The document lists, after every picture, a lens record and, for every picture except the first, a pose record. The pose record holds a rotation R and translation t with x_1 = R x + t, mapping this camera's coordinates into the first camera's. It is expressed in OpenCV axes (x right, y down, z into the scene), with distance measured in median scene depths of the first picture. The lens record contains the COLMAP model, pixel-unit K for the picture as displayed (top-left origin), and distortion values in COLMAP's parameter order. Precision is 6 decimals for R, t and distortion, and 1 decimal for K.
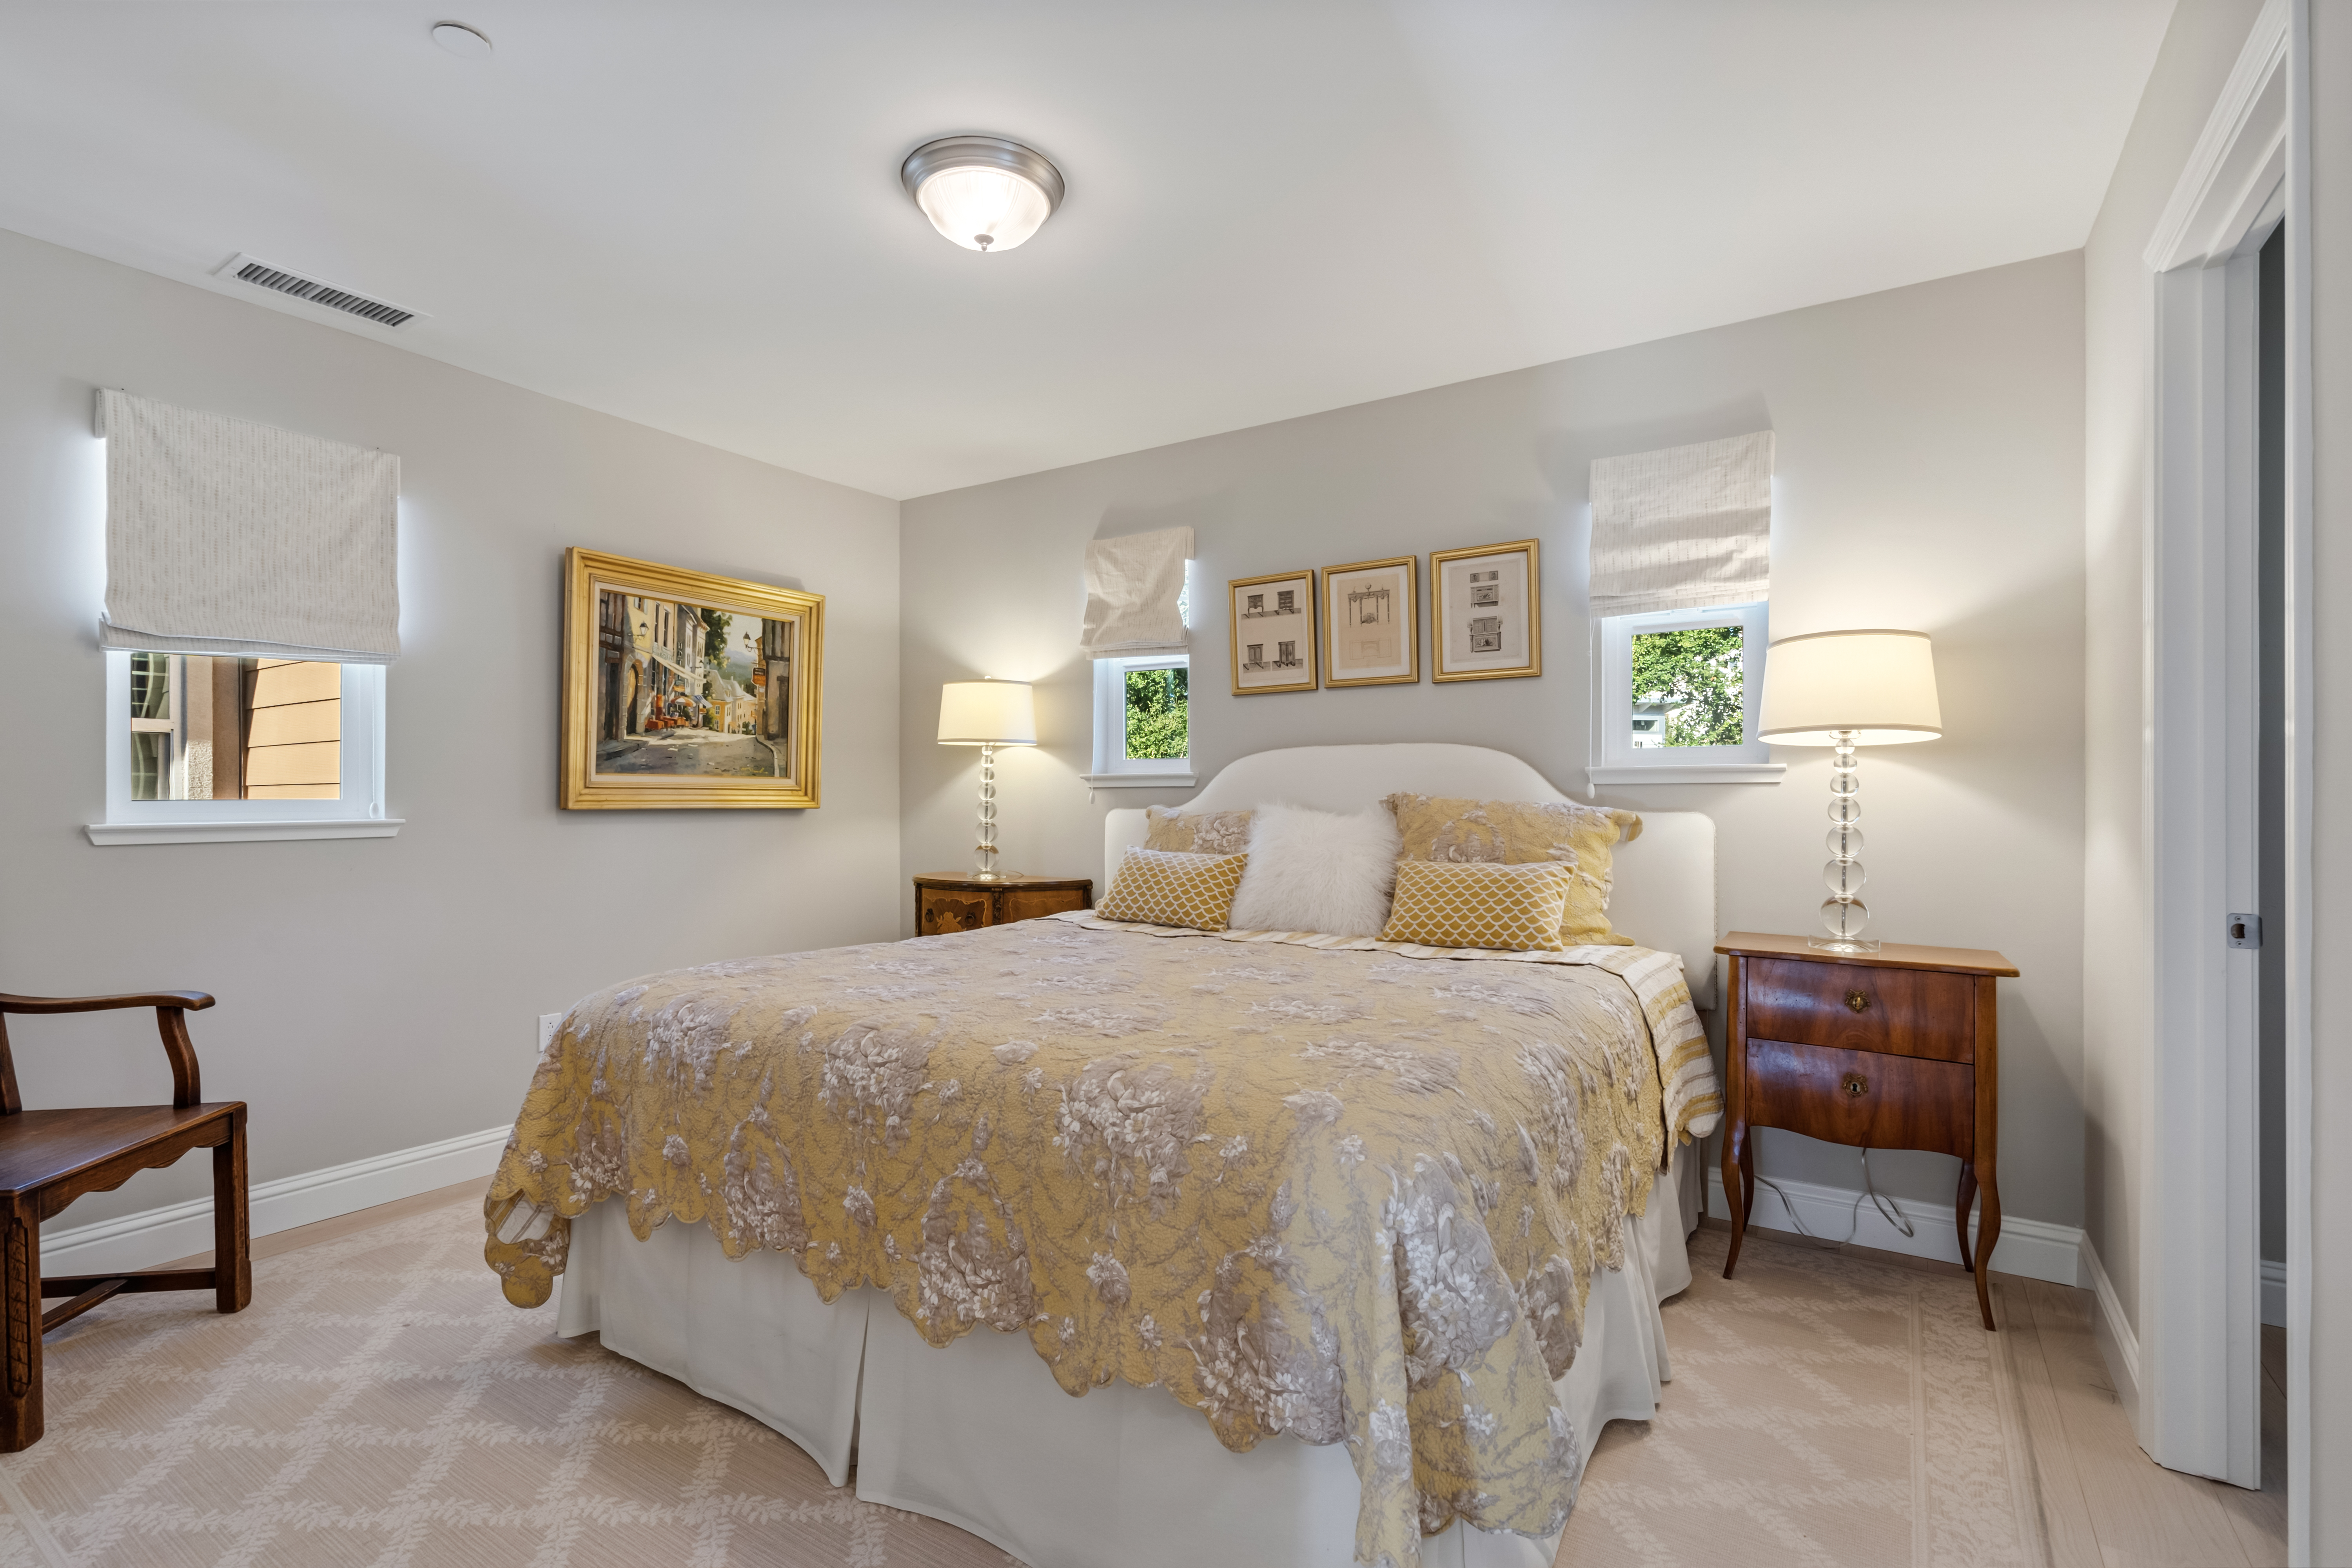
lens RADIAL K [[1068.1, 0, 1180.5], [0, 1068.1, 791.6], [0, 0, 1]] dist [-0.004239, 0.001477]
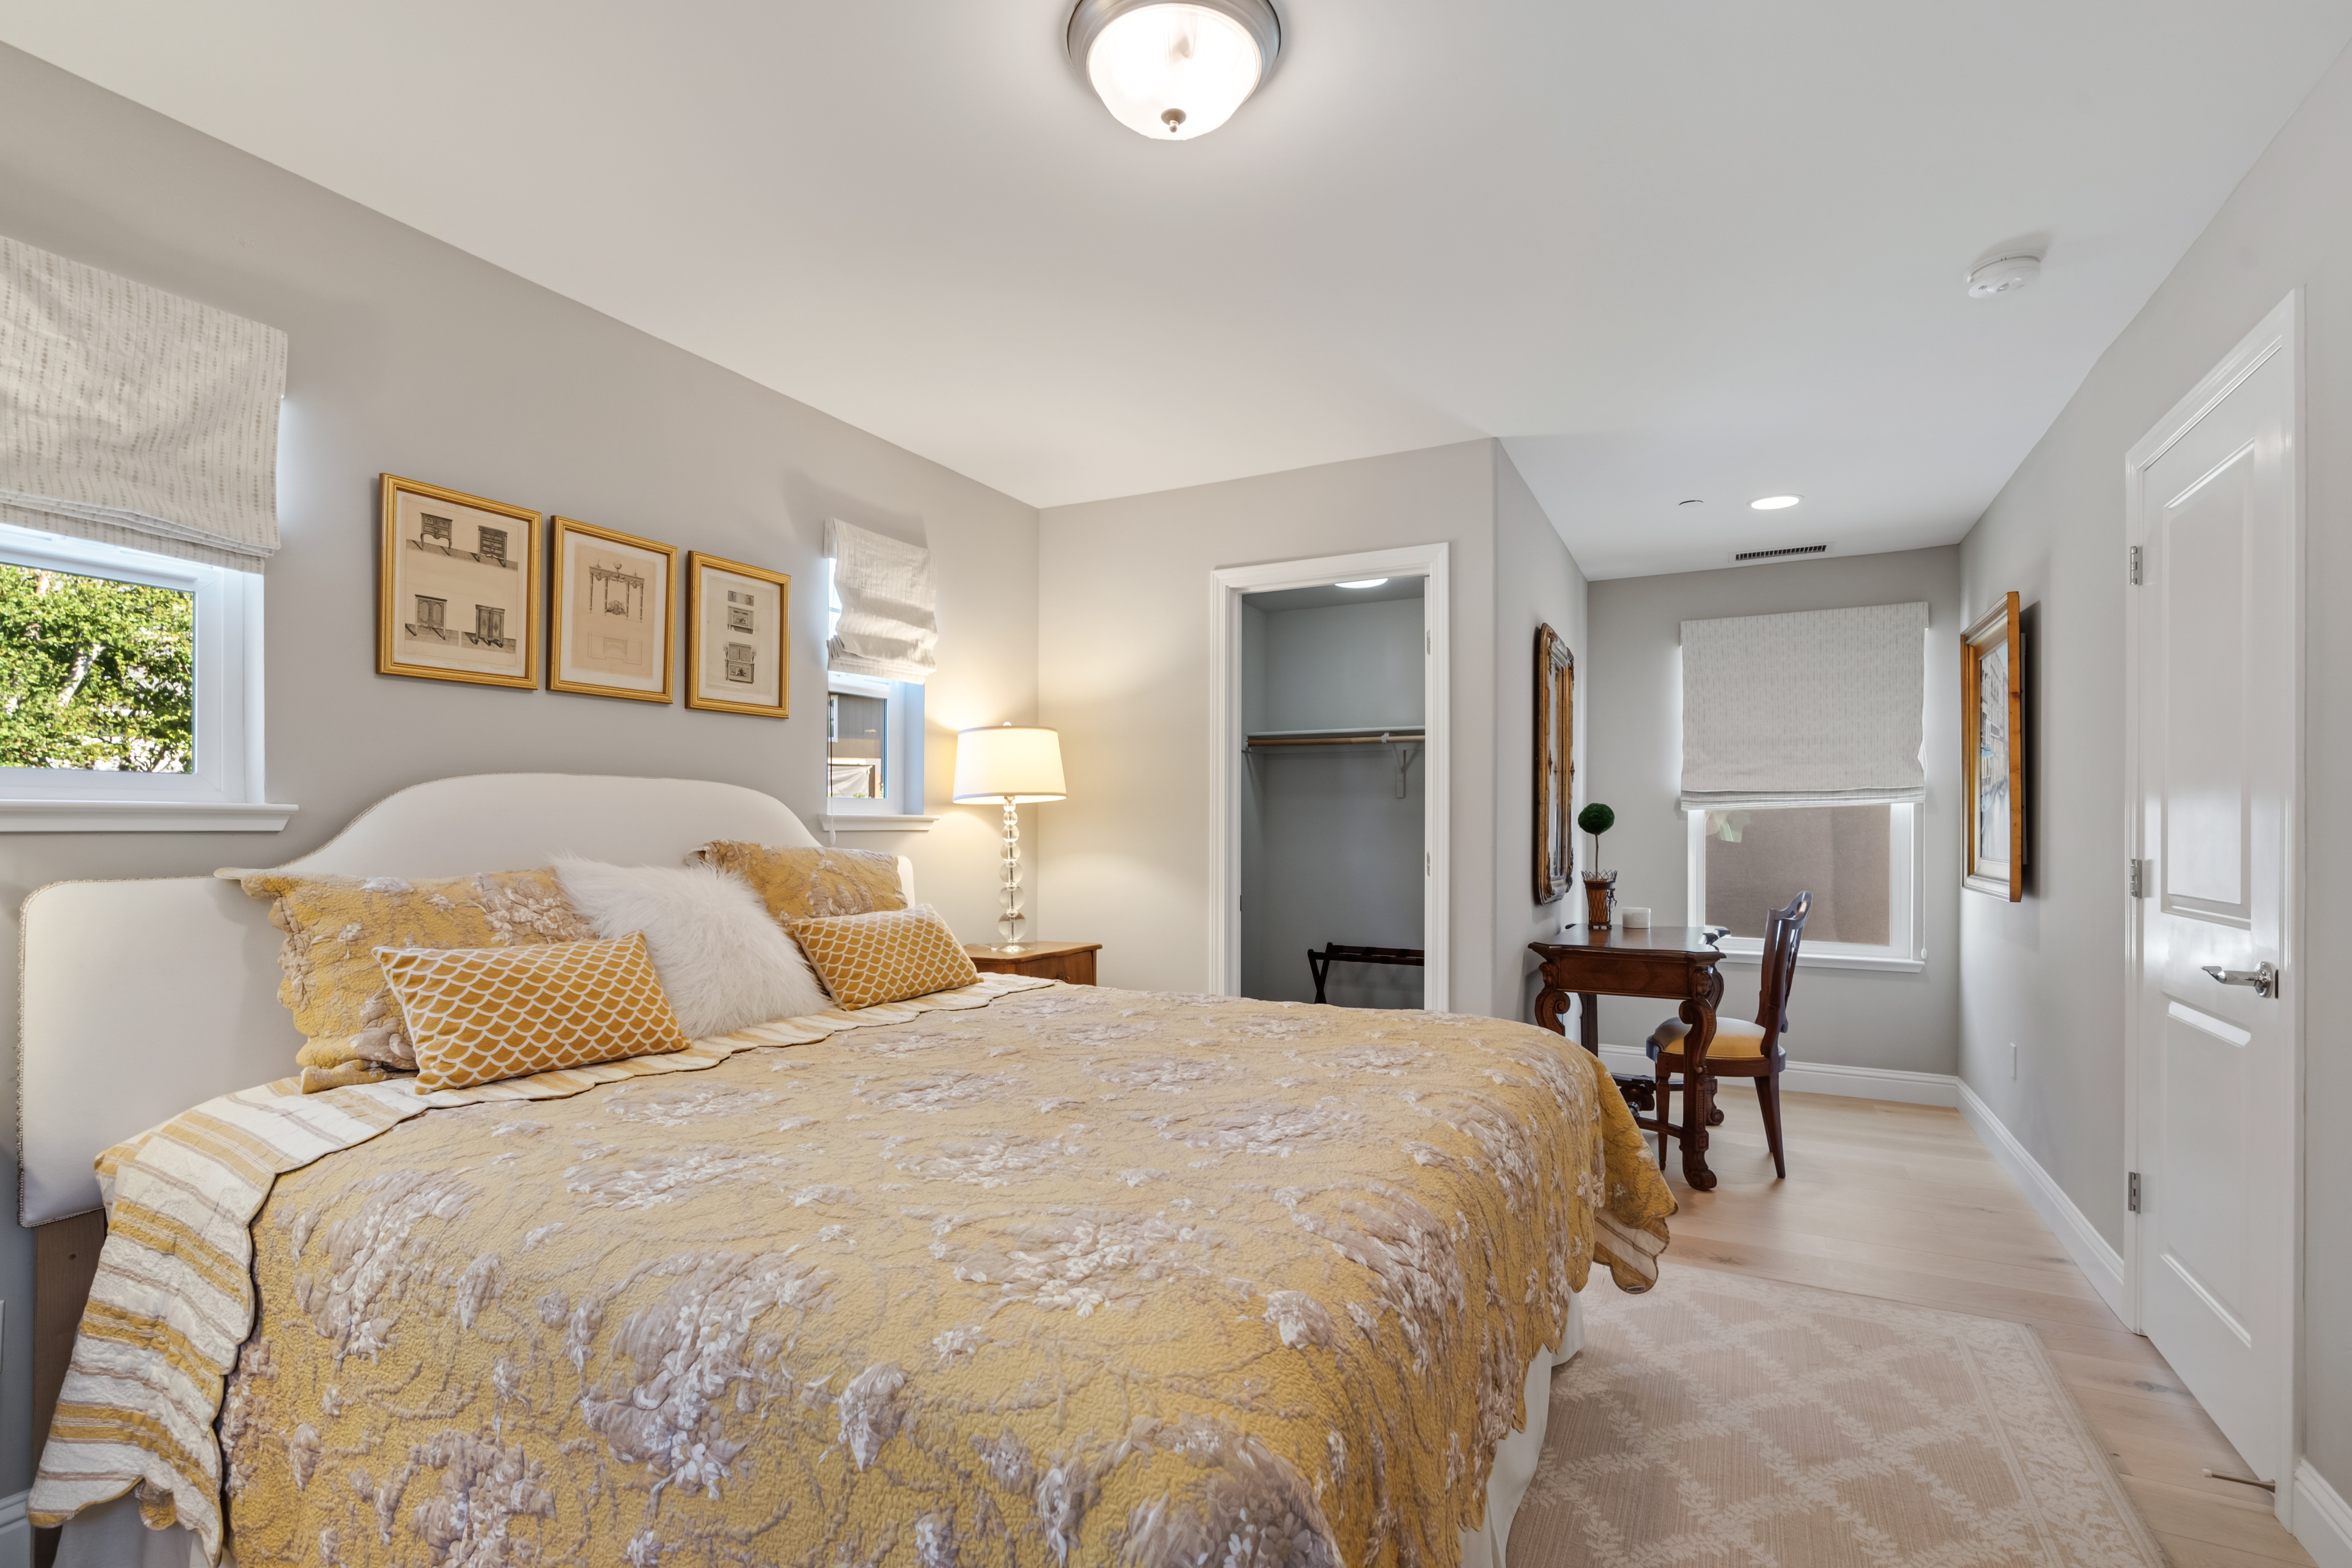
lens RADIAL K [[1068.1, 0, 1178.6], [0, 1068.1, 801.5], [0, 0, 1]] dist [-0.004239, 0.001477]
pose [[-0.084469, 0.025007, 0.996112, -0.610448], [-0.004564, 0.999665, -0.025483, -0.010010], [-0.996416, -0.006698, -0.084327, 0.686676]]
